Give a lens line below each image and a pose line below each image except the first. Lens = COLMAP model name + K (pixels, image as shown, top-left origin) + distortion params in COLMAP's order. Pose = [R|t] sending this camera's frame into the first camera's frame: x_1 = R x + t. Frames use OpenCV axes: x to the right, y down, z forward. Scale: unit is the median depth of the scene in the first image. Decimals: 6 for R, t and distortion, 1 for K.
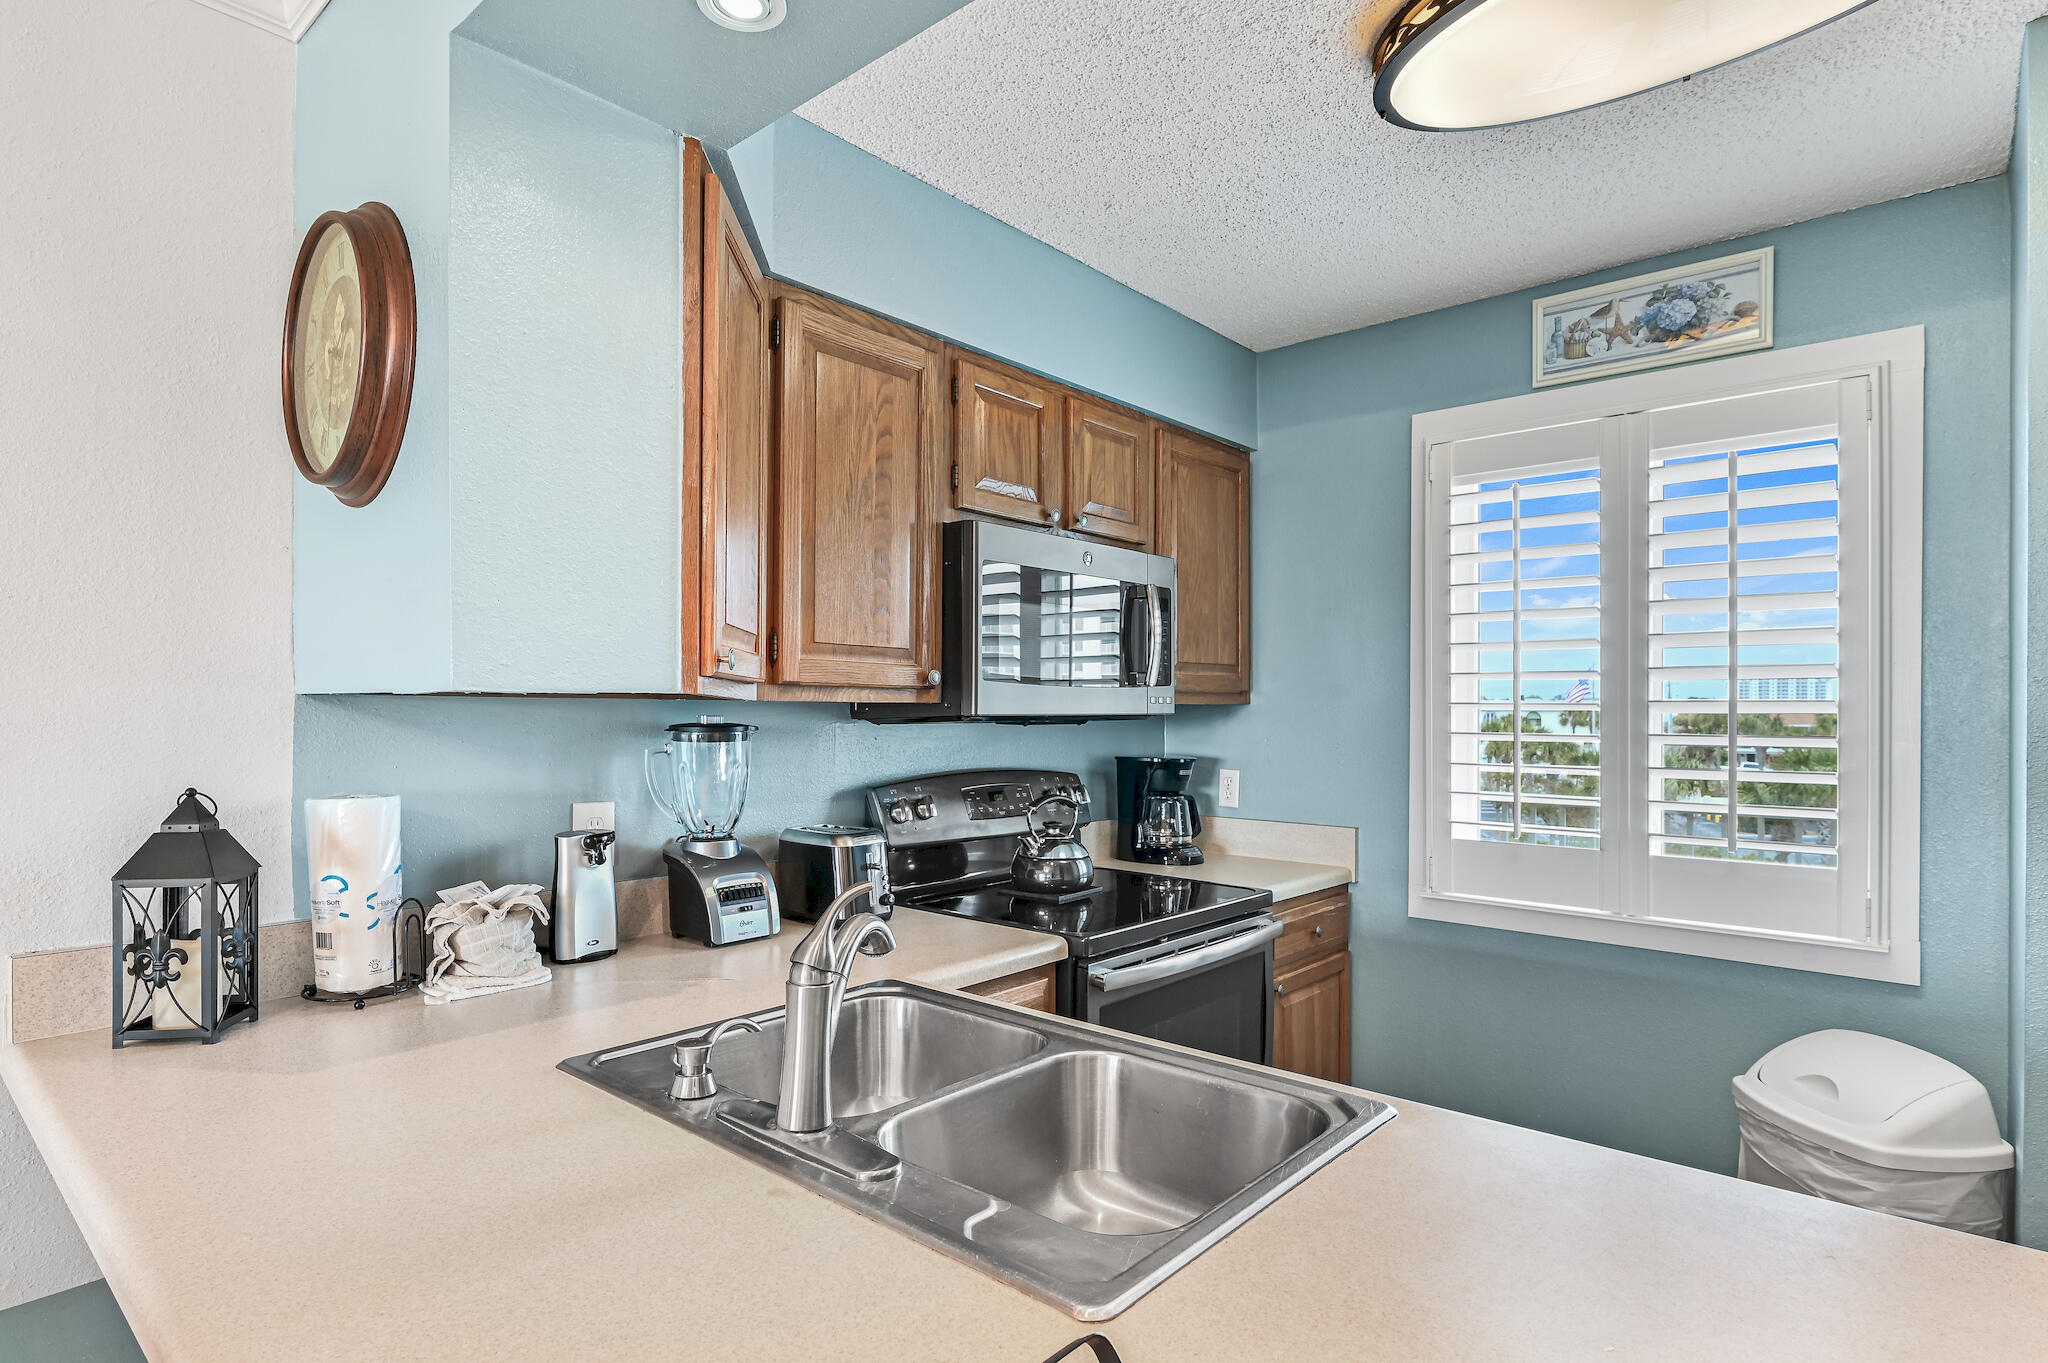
lens RADIAL K [[1062.1, 0, 1002.6], [0, 1062.1, 707.1], [0, 0, 1]] dist [-0.000858, -0.000320]
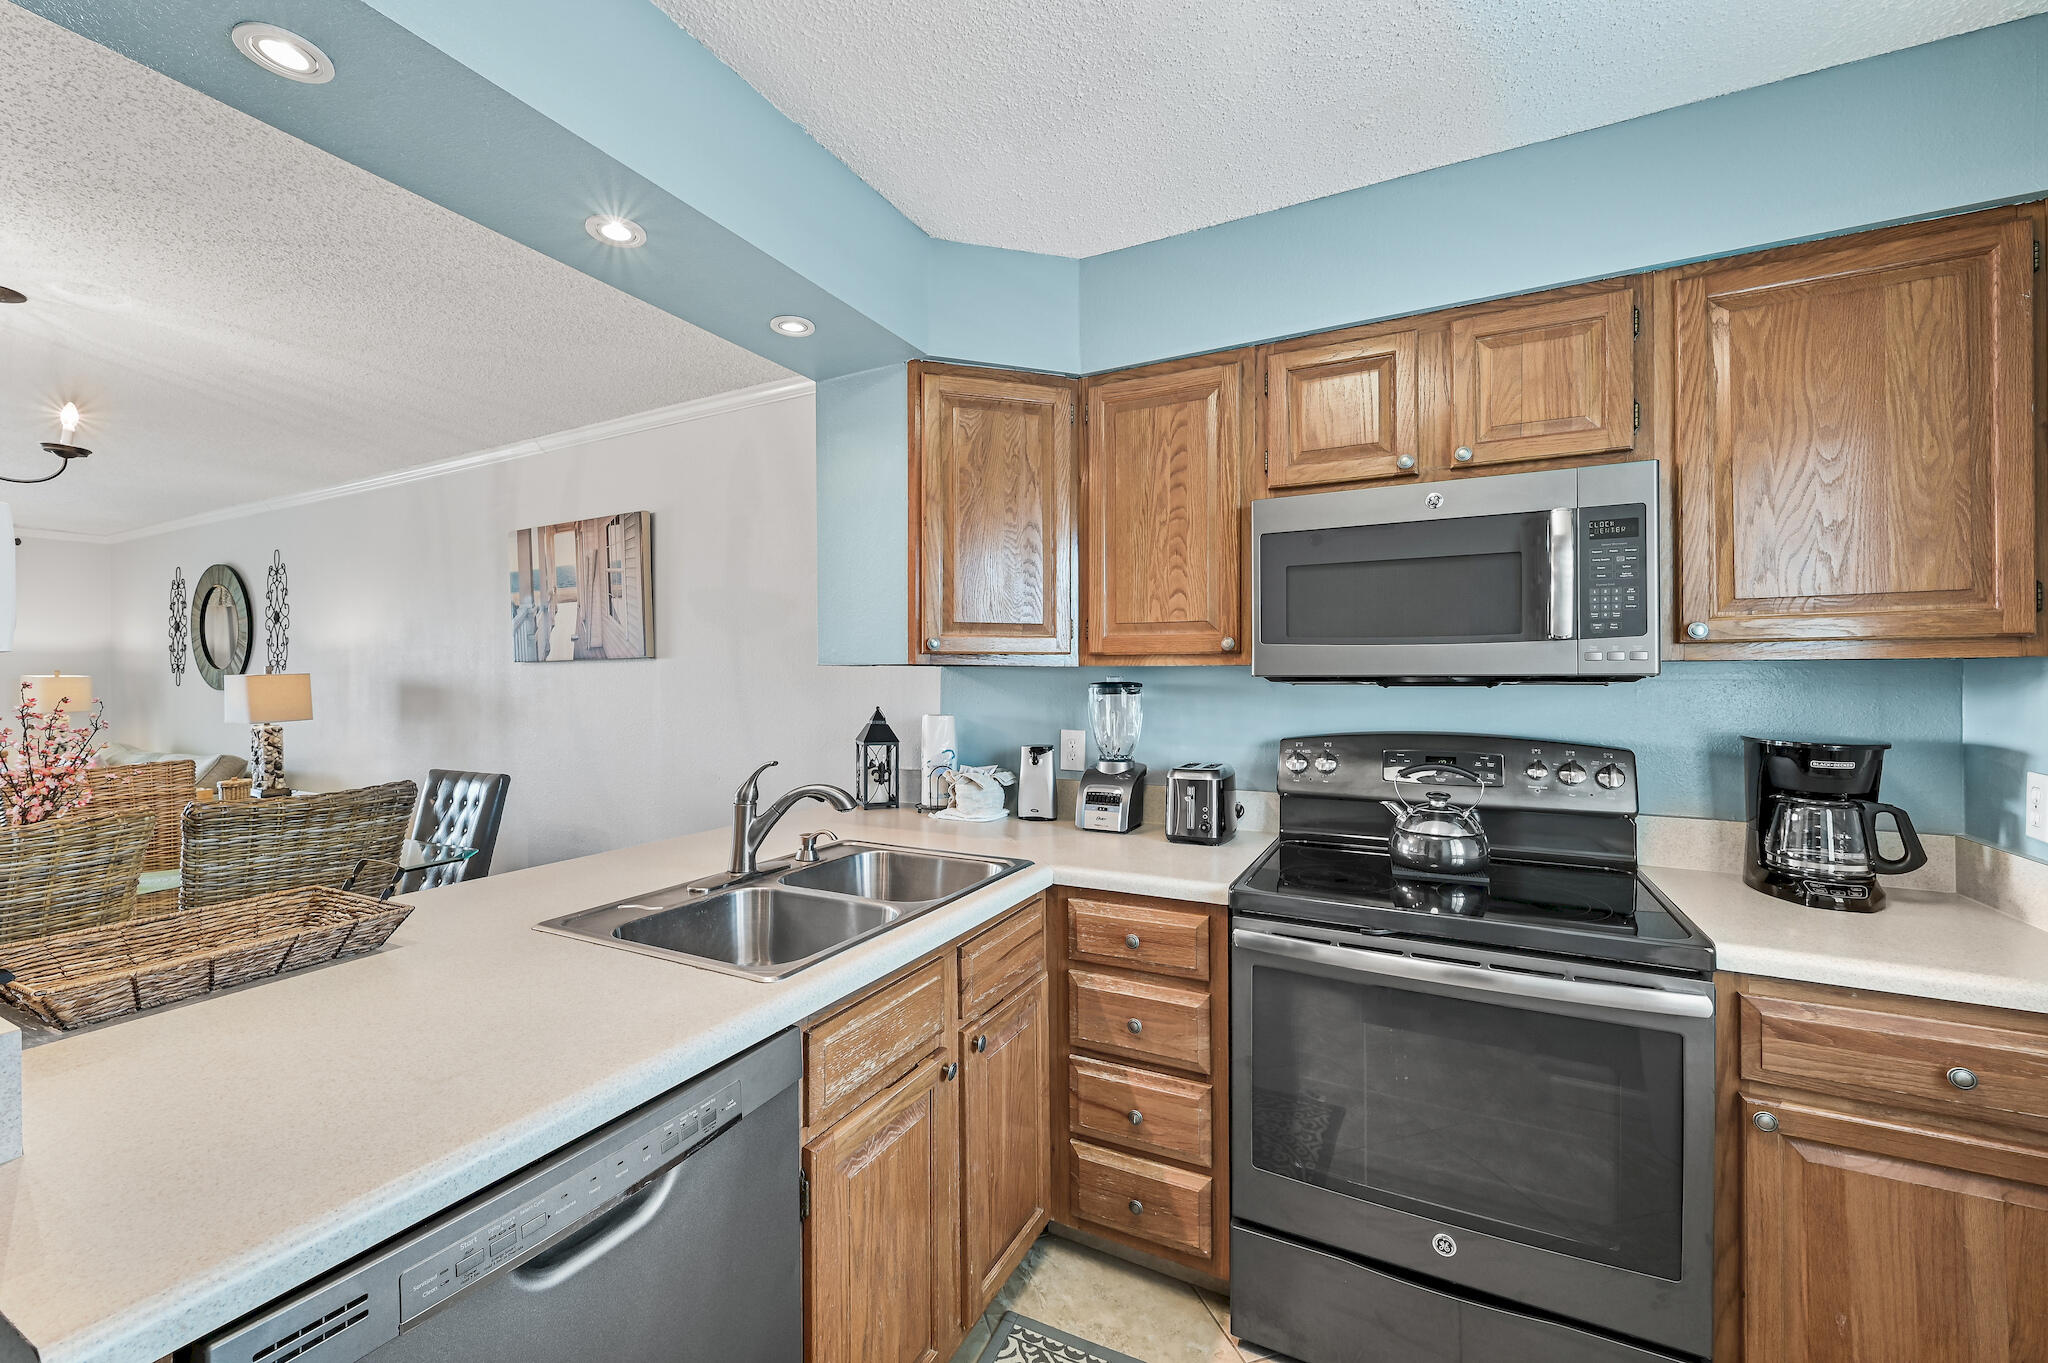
lens RADIAL K [[823.2, 0, 1027.2], [0, 823.2, 669.0], [0, 0, 1]] dist [0.000519, -0.000022]
pose [[0.247668, -0.012513, -0.968764, 0.659242], [0.005403, 0.999919, -0.011534, 0.007823], [0.968830, -0.002378, 0.247716, 0.492724]]
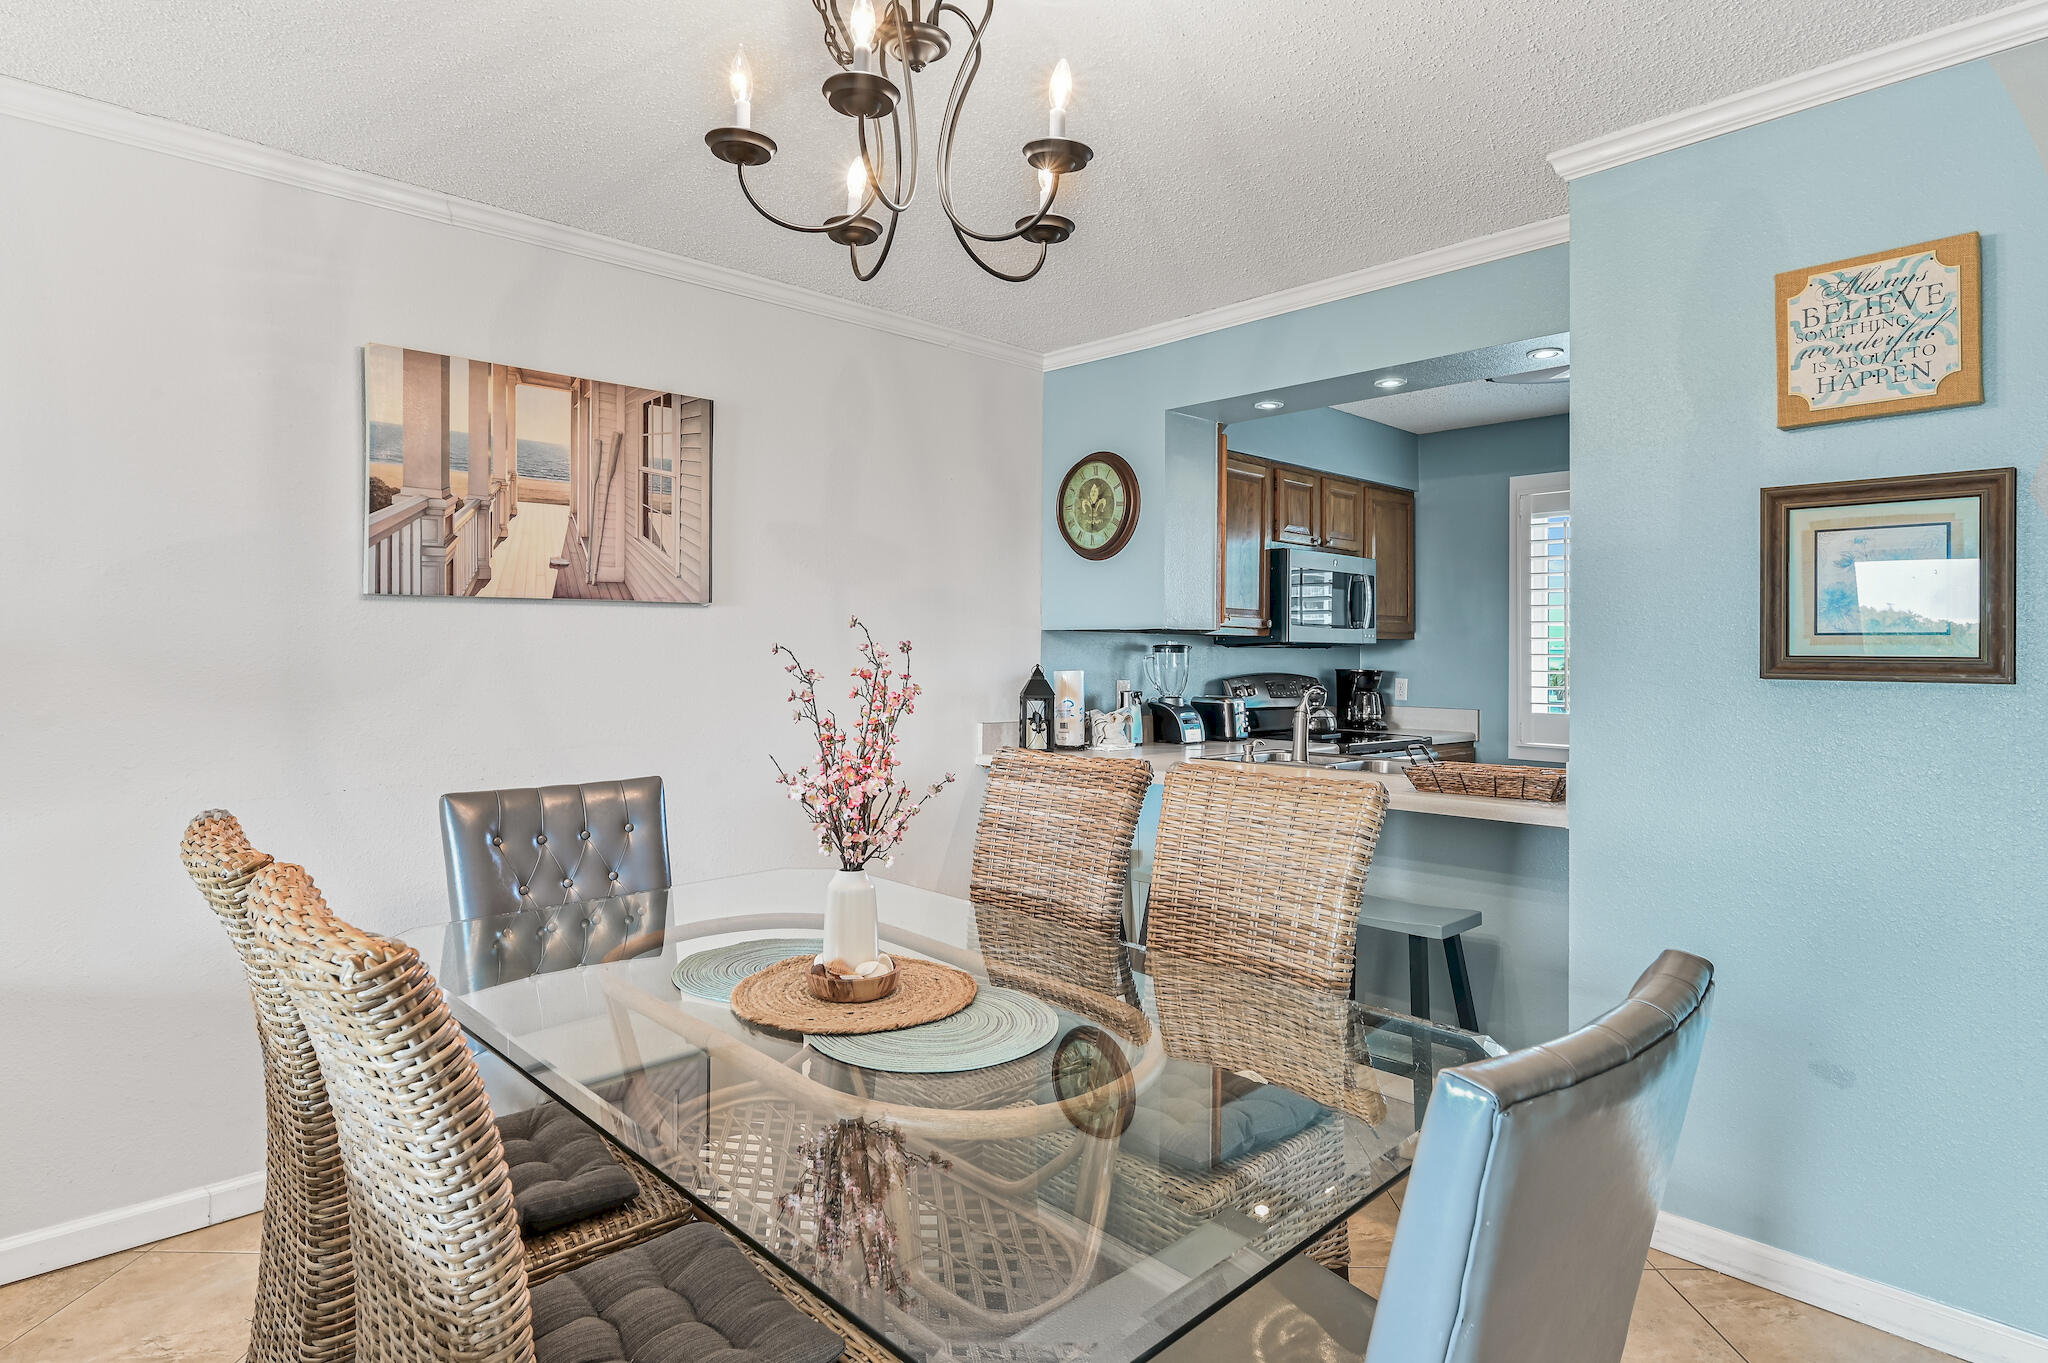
lens RADIAL K [[1089.0, 0, 1022.0], [0, 1089.0, 646.9], [0, 0, 1]] dist [-0.000817, -0.000475]
pose [[0.996715, 0.002056, -0.080959, -0.329582], [-0.002587, 0.999976, -0.006454, 0.028488], [0.080944, 0.006642, 0.996697, -1.033997]]
